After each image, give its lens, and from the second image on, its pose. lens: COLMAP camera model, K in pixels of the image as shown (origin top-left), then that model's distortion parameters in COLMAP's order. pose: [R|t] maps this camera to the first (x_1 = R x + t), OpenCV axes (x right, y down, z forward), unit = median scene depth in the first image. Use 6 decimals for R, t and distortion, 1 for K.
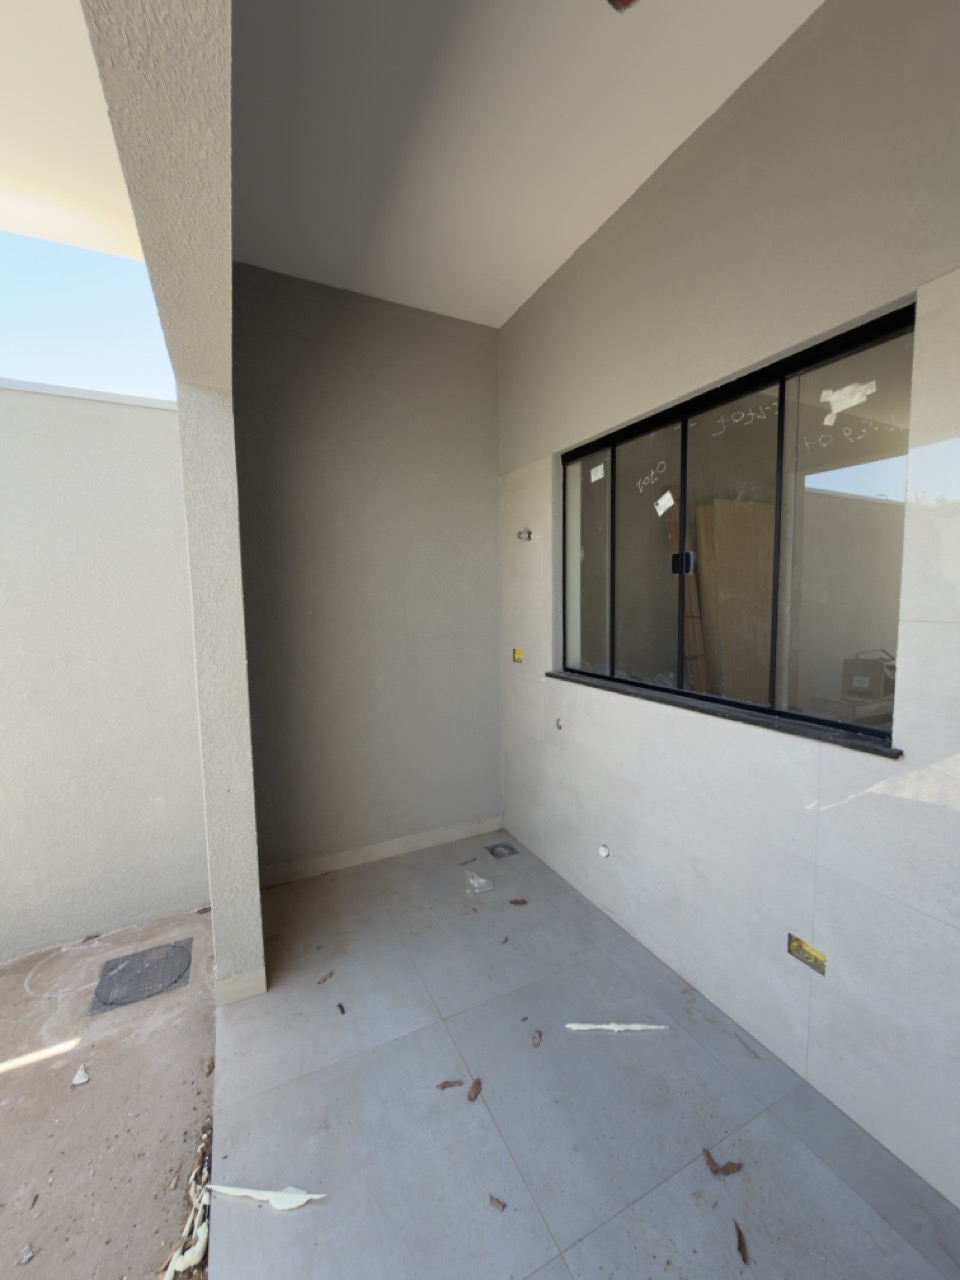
lens RADIAL K [[508.4, 0, 476.9], [0, 508.4, 632.1], [0, 0, 1]] dist [-0.001959, 0.000418]
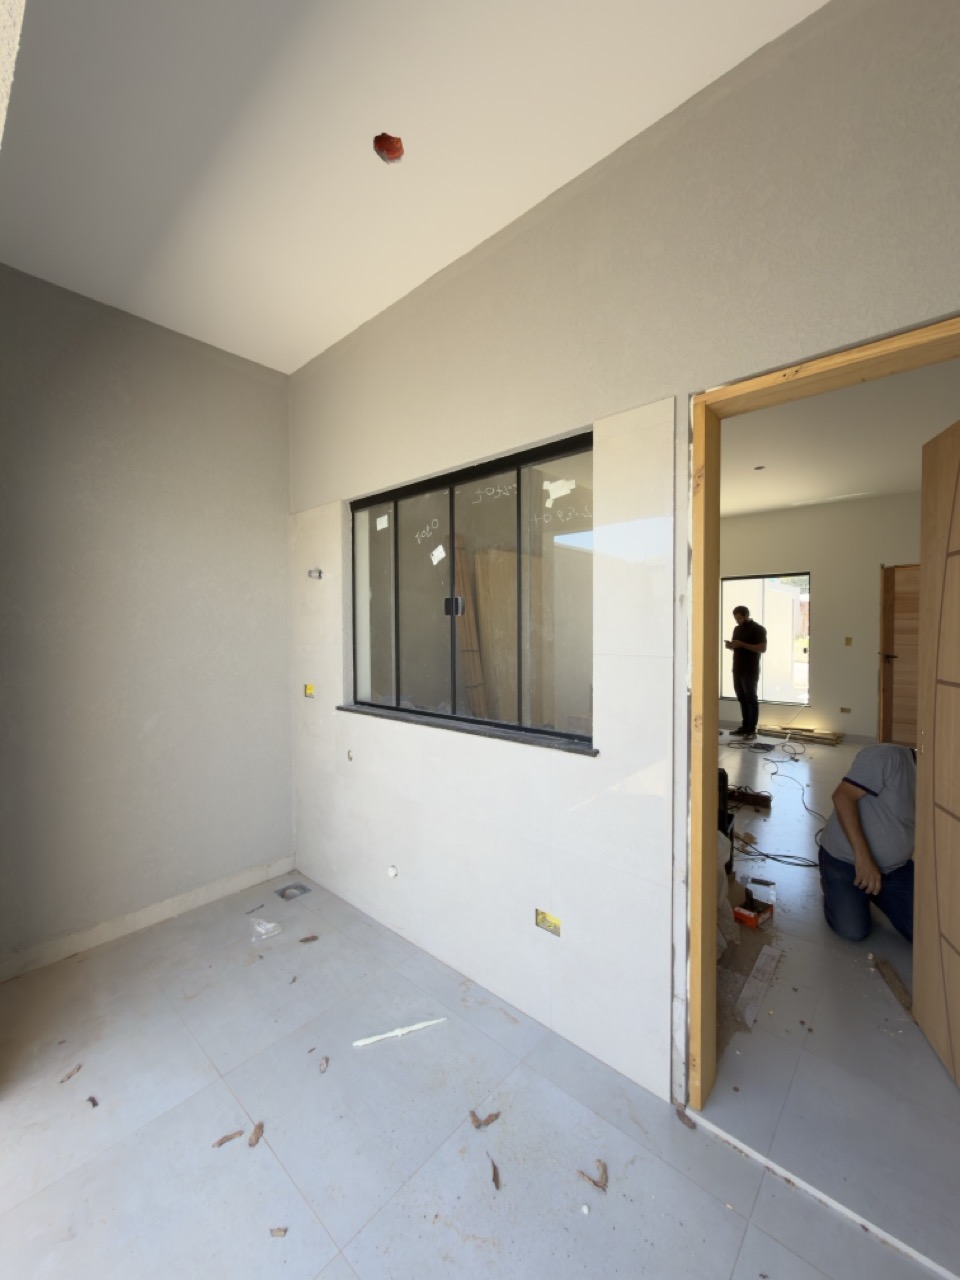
lens RADIAL K [[508.4, 0, 479.1], [0, 508.4, 636.9], [0, 0, 1]] dist [-0.001959, 0.000418]
pose [[0.926498, 0.002456, 0.376293, 0.019525], [0.019108, 0.998382, -0.053563, -0.001078], [-0.375815, 0.056816, 0.924951, -0.106796]]
